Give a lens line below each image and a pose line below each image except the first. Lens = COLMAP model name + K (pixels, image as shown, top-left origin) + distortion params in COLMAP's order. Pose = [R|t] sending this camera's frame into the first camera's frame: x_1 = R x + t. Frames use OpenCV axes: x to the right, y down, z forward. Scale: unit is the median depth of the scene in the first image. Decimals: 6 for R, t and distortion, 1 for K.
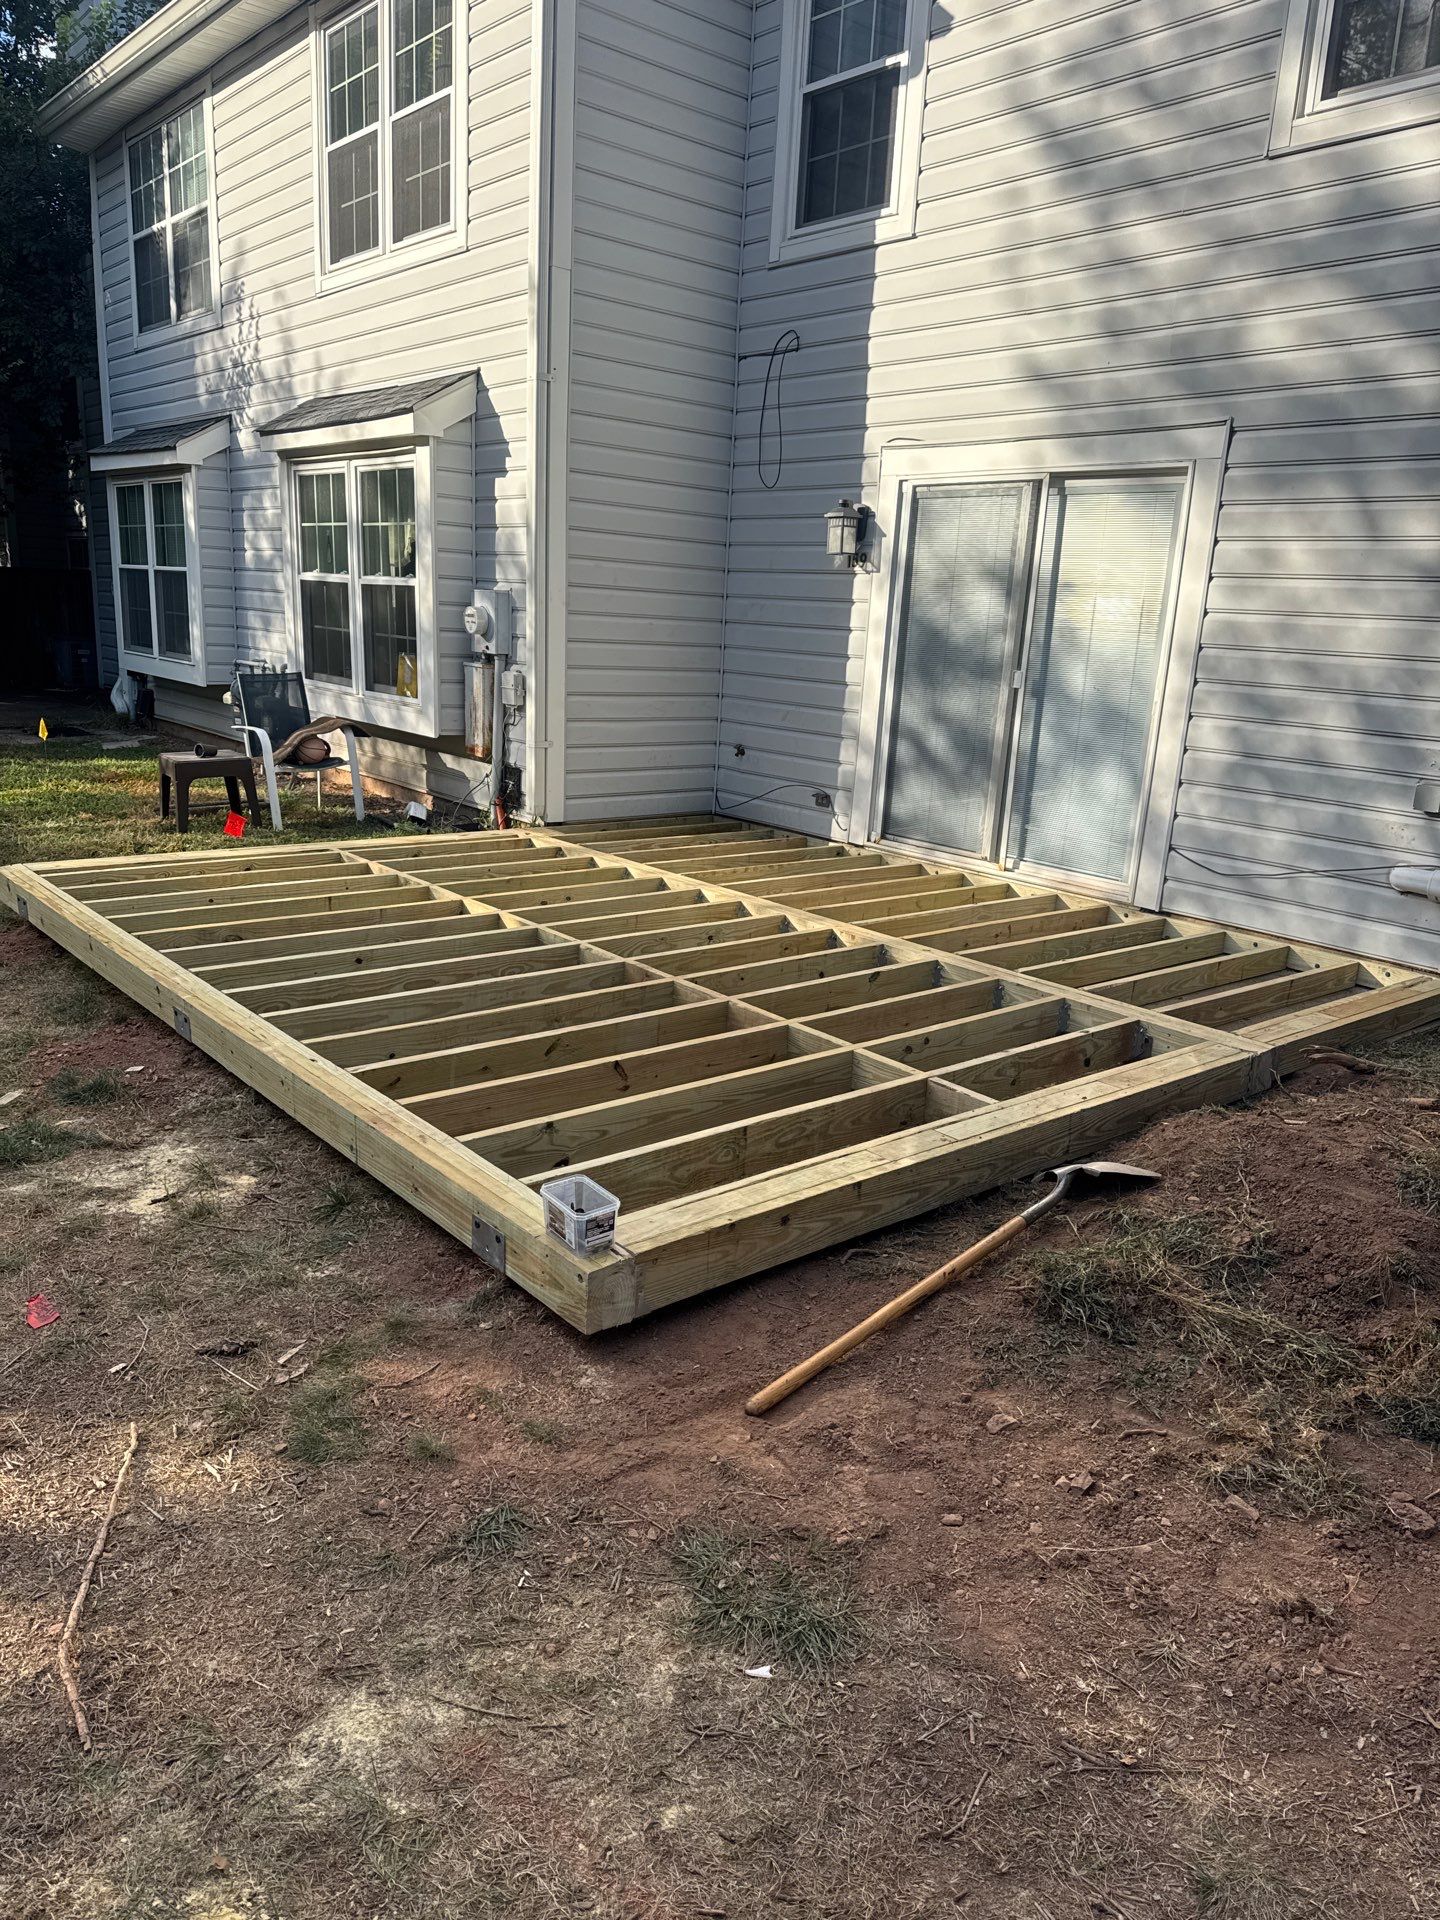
lens RADIAL K [[1294.7, 0, 720.0], [0, 1294.7, 960.0], [0, 0, 1]] dist [0.005885, -0.030718]
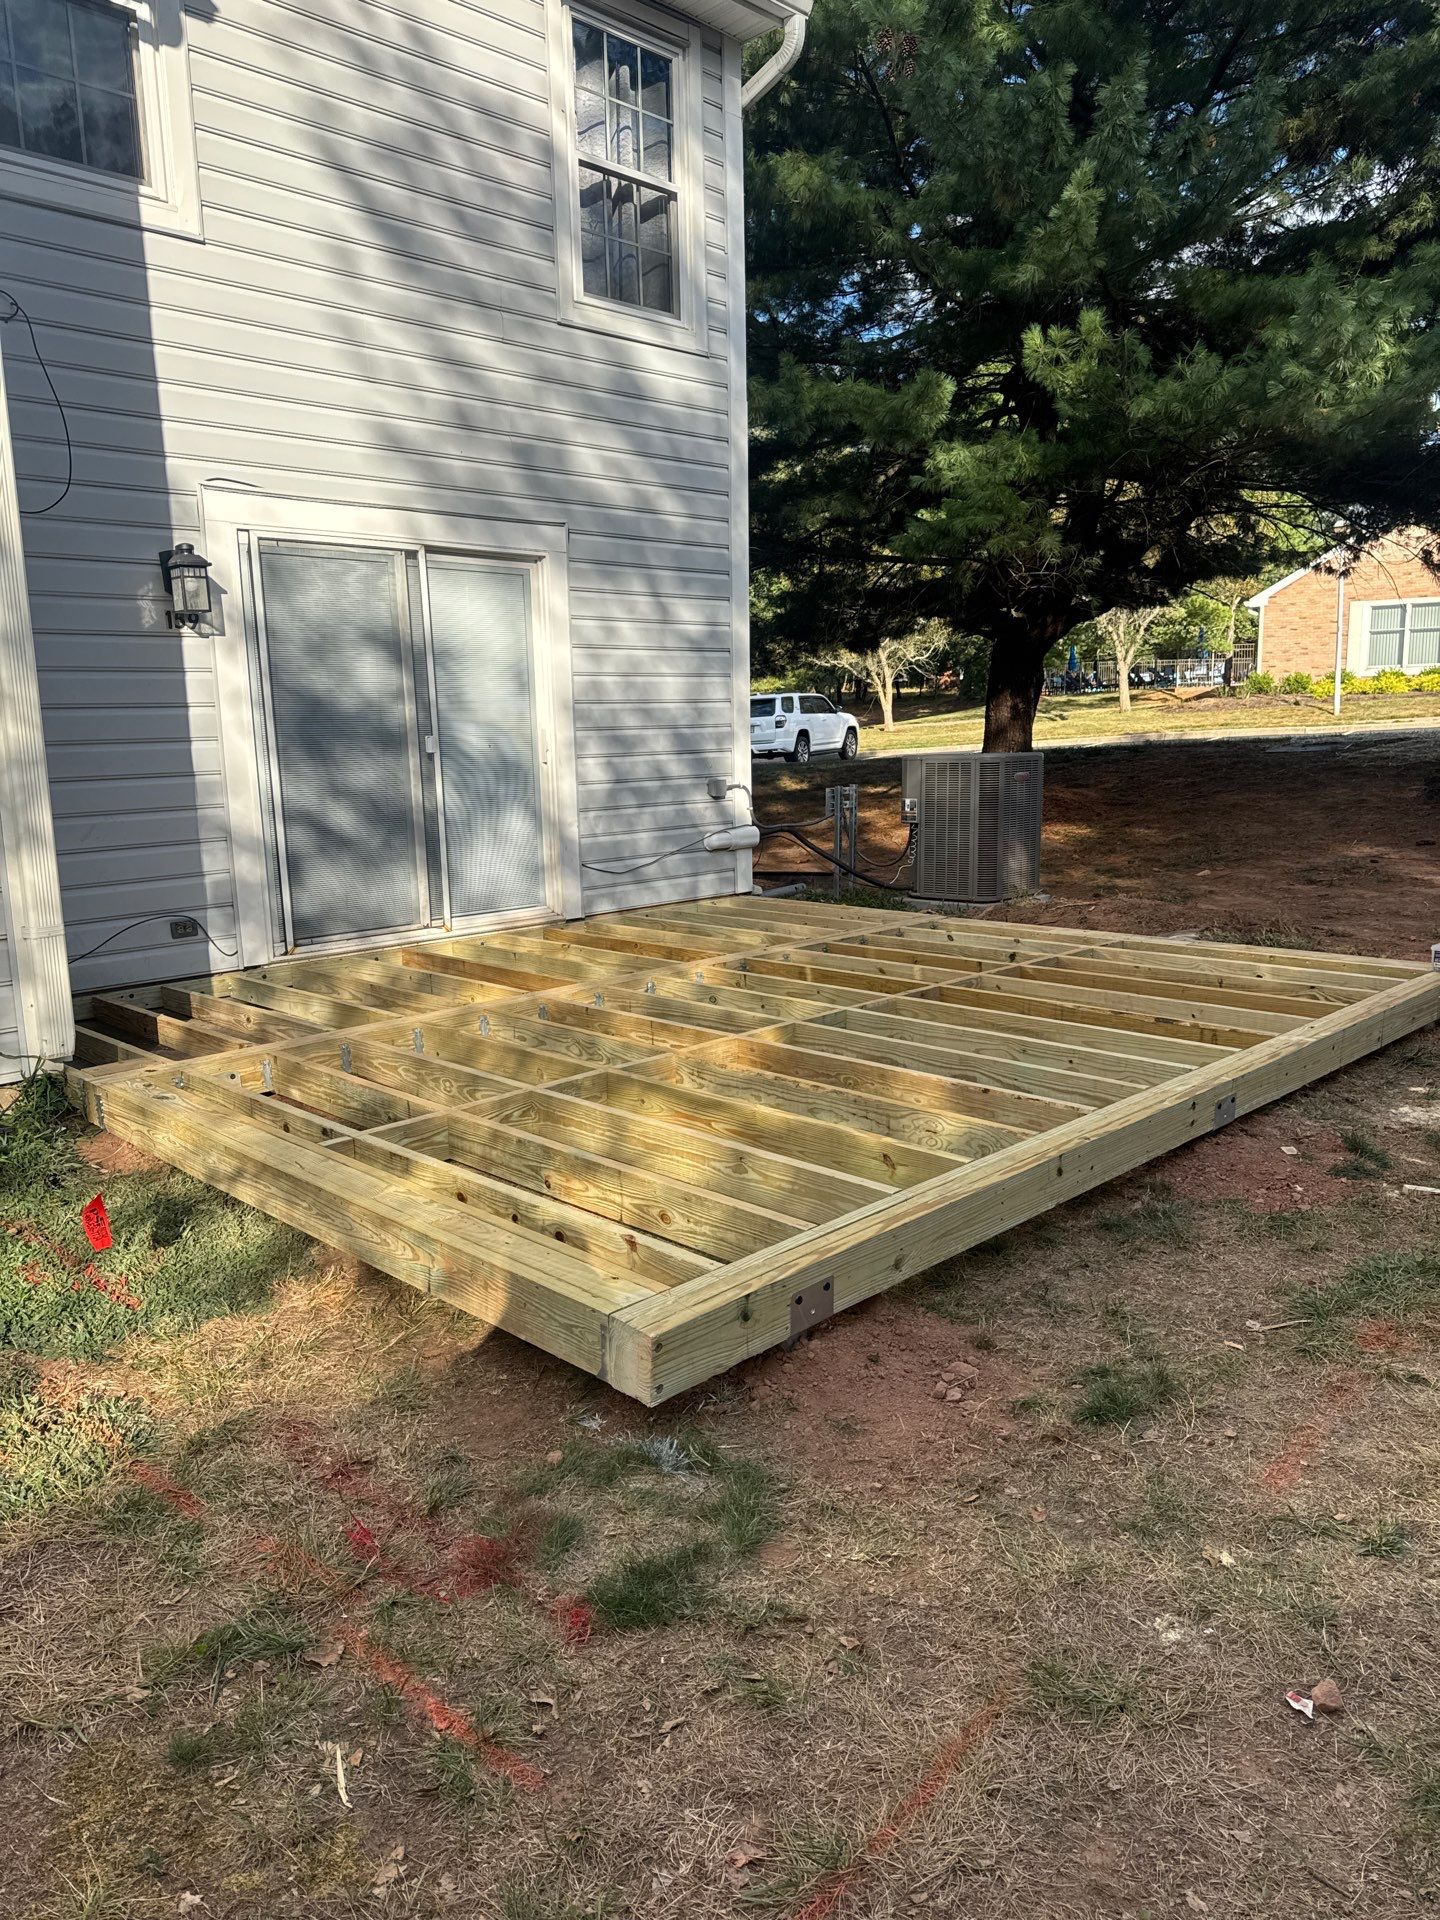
lens RADIAL K [[1294.7, 0, 720.0], [0, 1294.7, 960.0], [0, 0, 1]] dist [0.005885, -0.030718]
pose [[-0.030635, -0.237358, 0.970939, -0.779931], [0.265650, 0.934526, 0.236838, -0.231009], [-0.963583, 0.265185, 0.034425, 0.766312]]
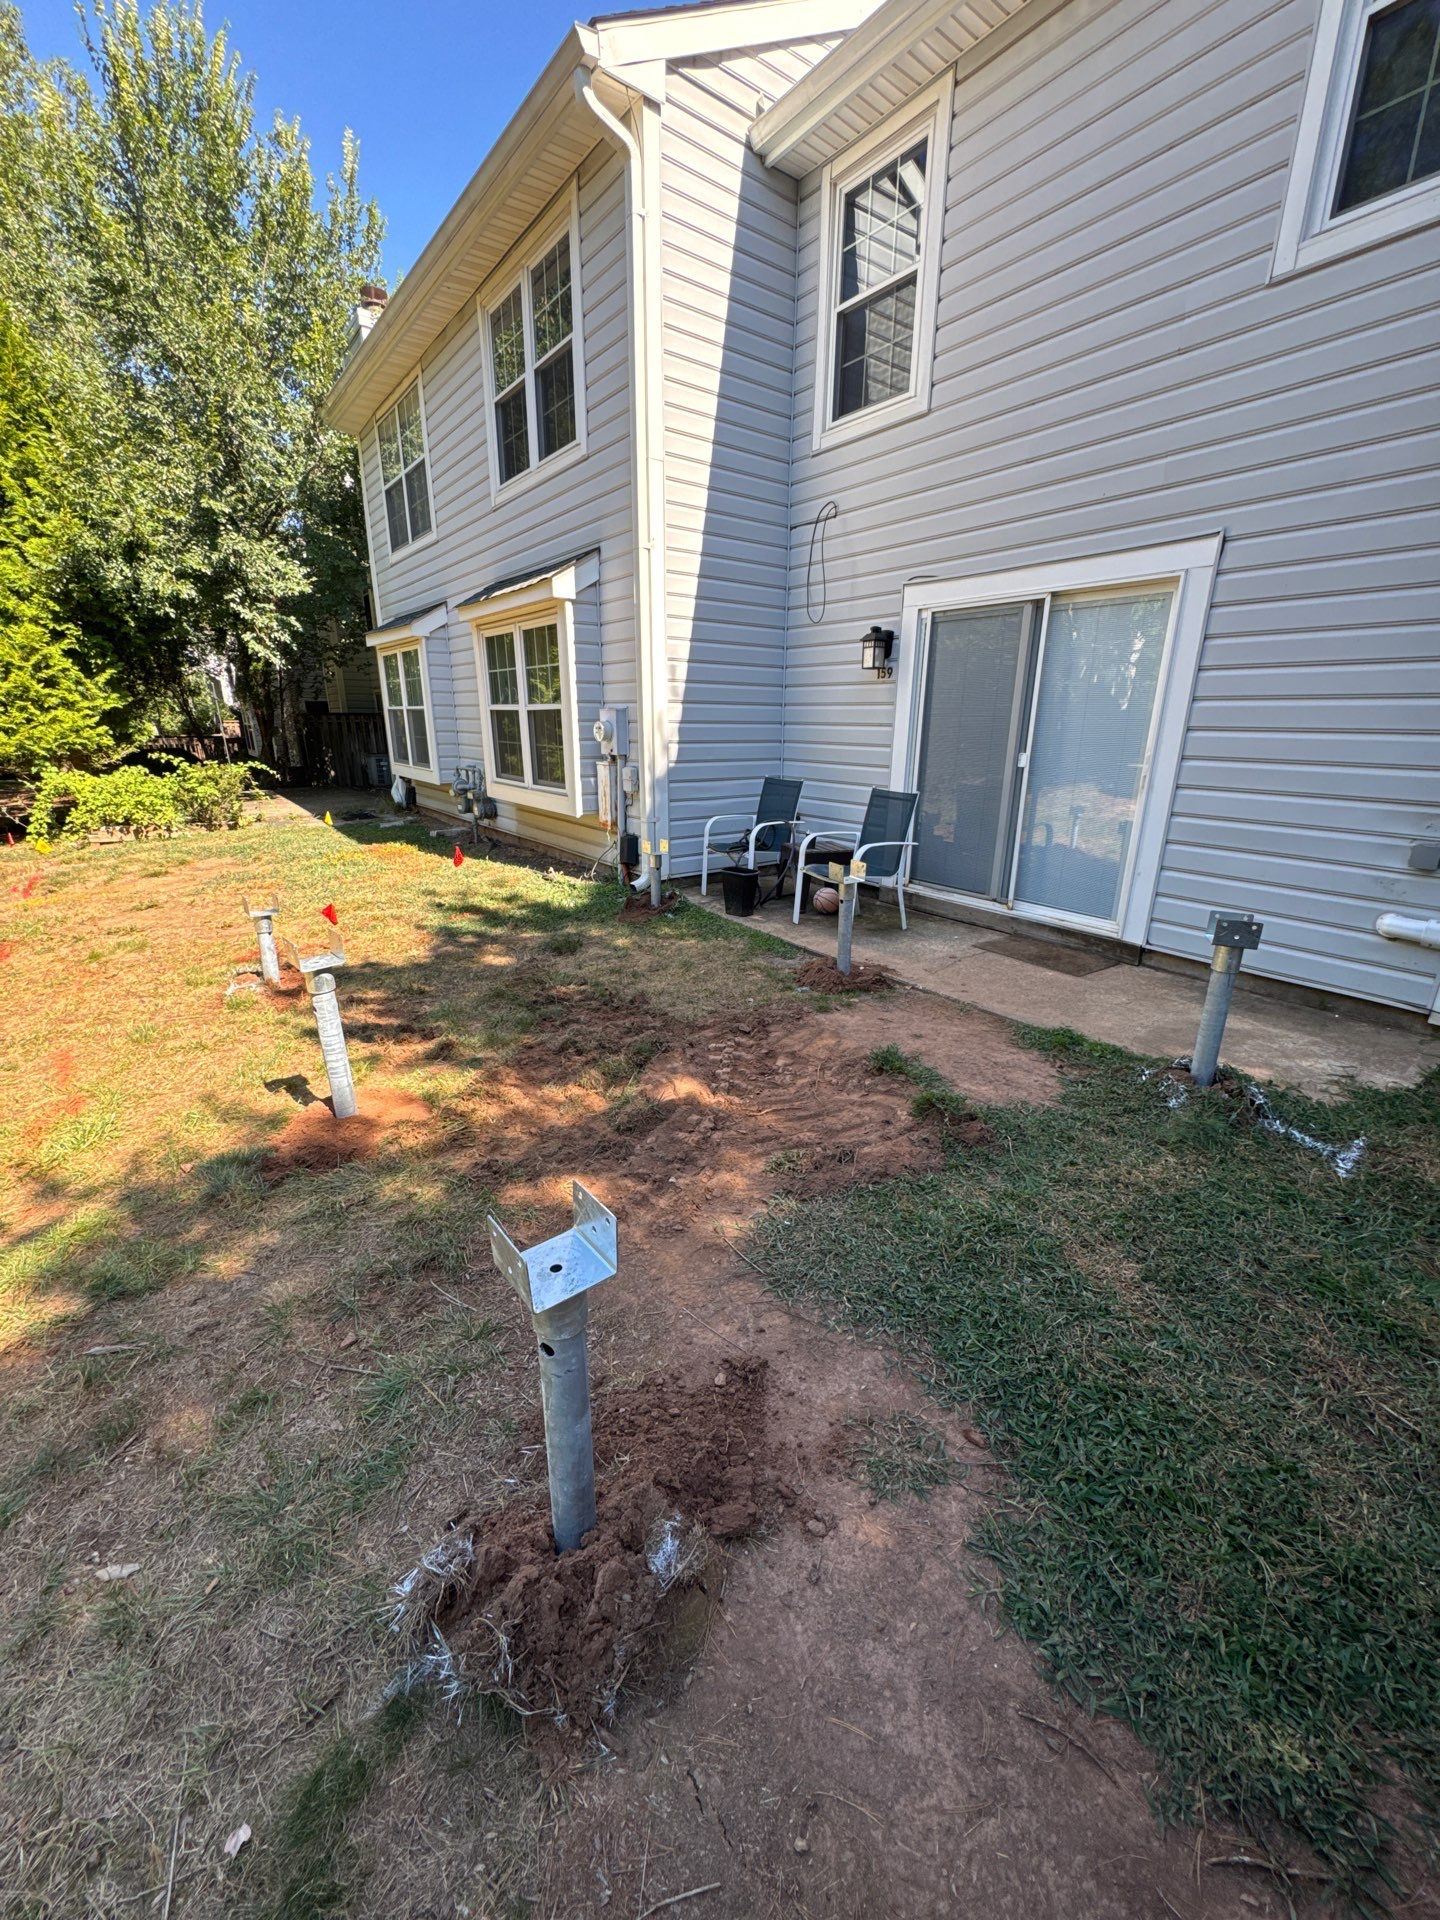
lens RADIAL K [[748.1, 0, 720.0], [0, 748.1, 960.0], [0, 0, 1]] dist [-0.032388, 0.007086]
pose [[0.997361, -0.016988, -0.070581, -0.013277], [0.019694, 0.999090, 0.037827, -0.054291], [0.069874, -0.039117, 0.996789, 0.245274]]
